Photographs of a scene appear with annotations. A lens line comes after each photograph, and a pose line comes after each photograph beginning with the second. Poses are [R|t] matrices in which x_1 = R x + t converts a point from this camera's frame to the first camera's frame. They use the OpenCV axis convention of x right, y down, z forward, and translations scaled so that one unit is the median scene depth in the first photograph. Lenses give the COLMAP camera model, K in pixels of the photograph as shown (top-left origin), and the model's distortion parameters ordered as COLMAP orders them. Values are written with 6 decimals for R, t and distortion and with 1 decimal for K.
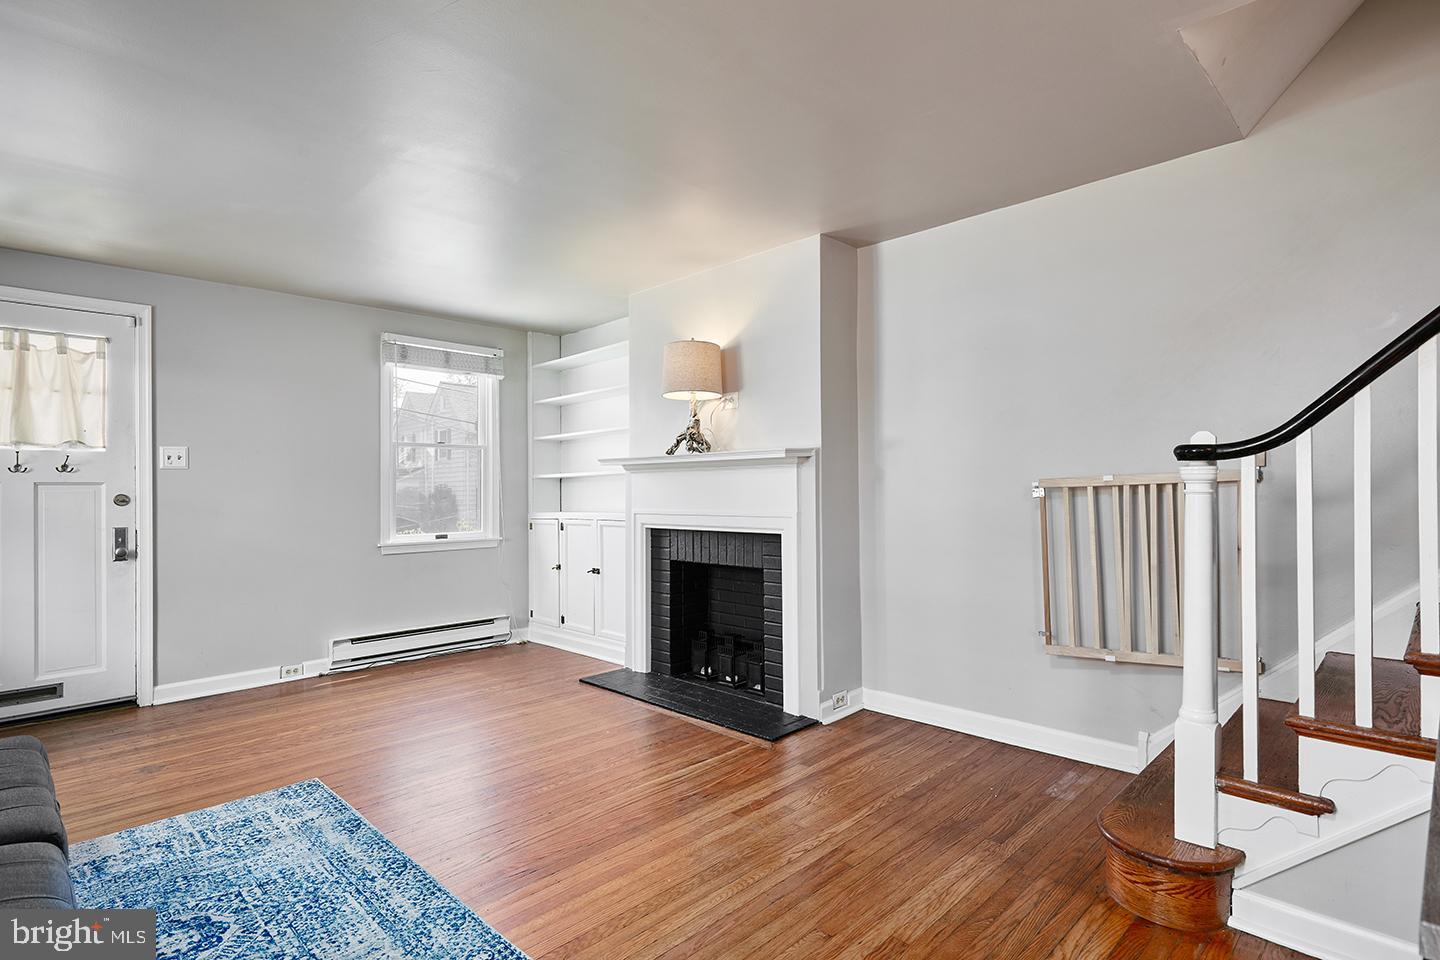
lens RADIAL K [[723.7, 0, 723.7], [0, 723.7, 480.4], [0, 0, 1]] dist [0.002348, 0.000557]
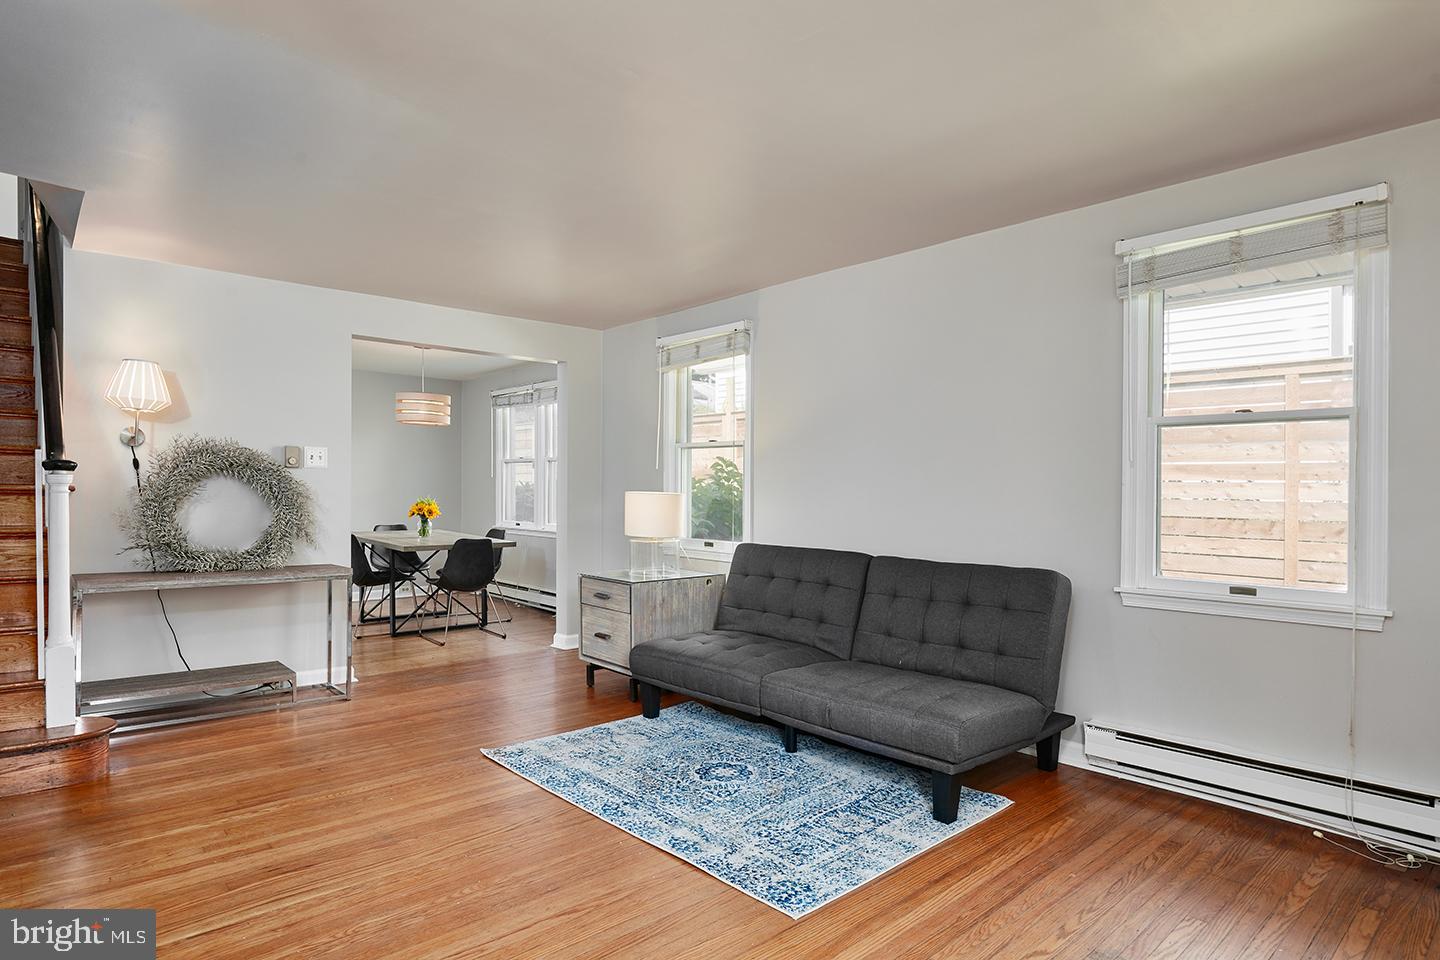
lens RADIAL K [[778.4, 0, 715.4], [0, 778.4, 489.6], [0, 0, 1]] dist [-0.000204, -0.000008]
pose [[-0.998864, 0.003493, 0.047532, -0.644521], [0.003119, 0.999964, -0.007942, 0.023655], [-0.047558, -0.007785, -0.998838, 2.129888]]
